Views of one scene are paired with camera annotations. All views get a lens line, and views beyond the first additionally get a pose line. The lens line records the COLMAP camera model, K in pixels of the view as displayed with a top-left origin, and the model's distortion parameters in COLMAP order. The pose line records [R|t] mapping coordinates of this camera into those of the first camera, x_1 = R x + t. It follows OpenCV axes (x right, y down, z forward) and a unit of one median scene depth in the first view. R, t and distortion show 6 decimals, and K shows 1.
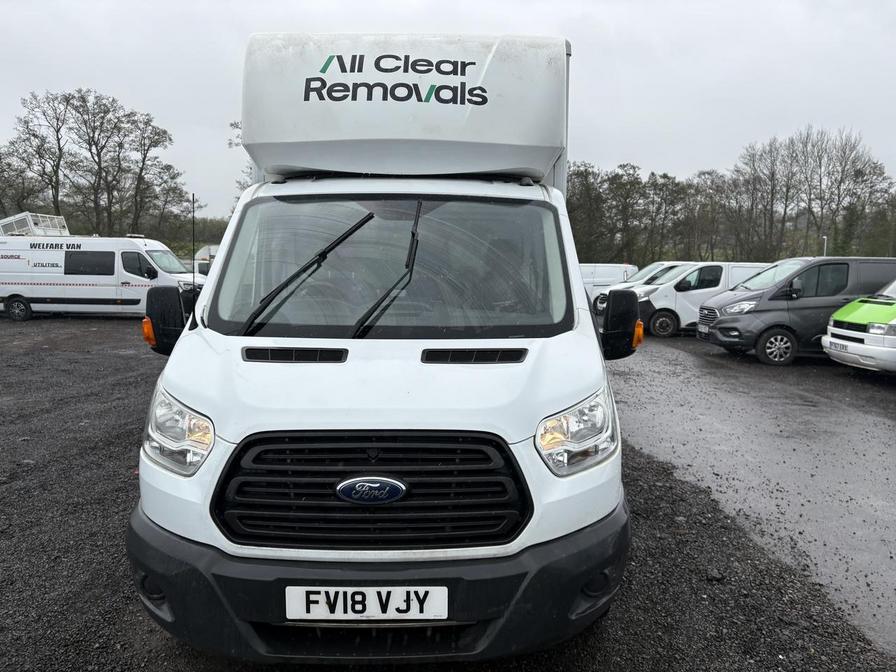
lens RADIAL K [[695.1, 0, 444.0], [0, 695.1, 335.3], [0, 0, 1]] dist [0.002905, -0.014488]
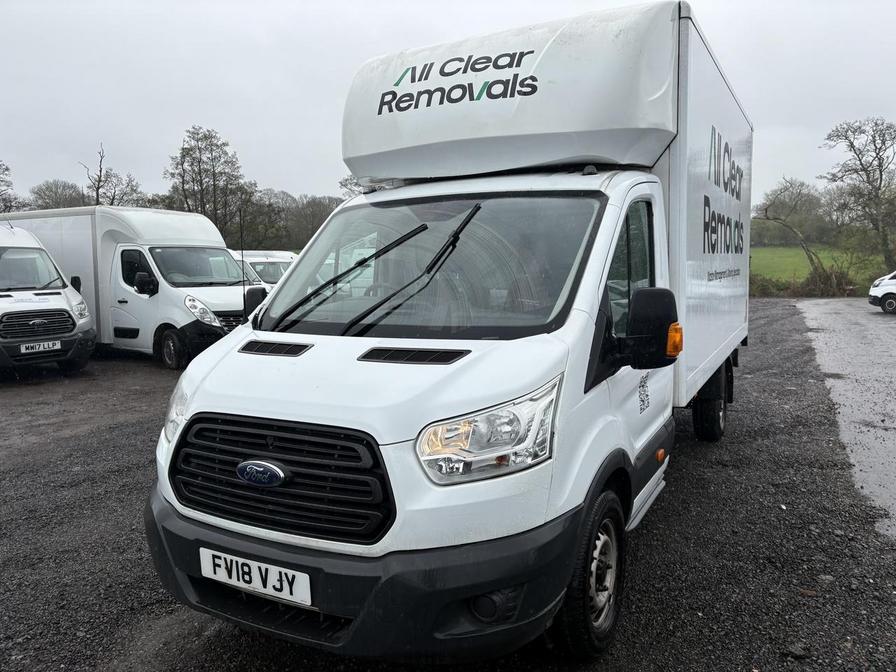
lens RADIAL K [[695.1, 0, 444.8], [0, 695.1, 335.5], [0, 0, 1]] dist [0.002905, -0.014488]
pose [[0.870191, 0.025164, -0.492072, 0.622365], [-0.026551, 0.999639, 0.004167, -0.005532], [0.491999, 0.009439, 0.870544, 0.173194]]
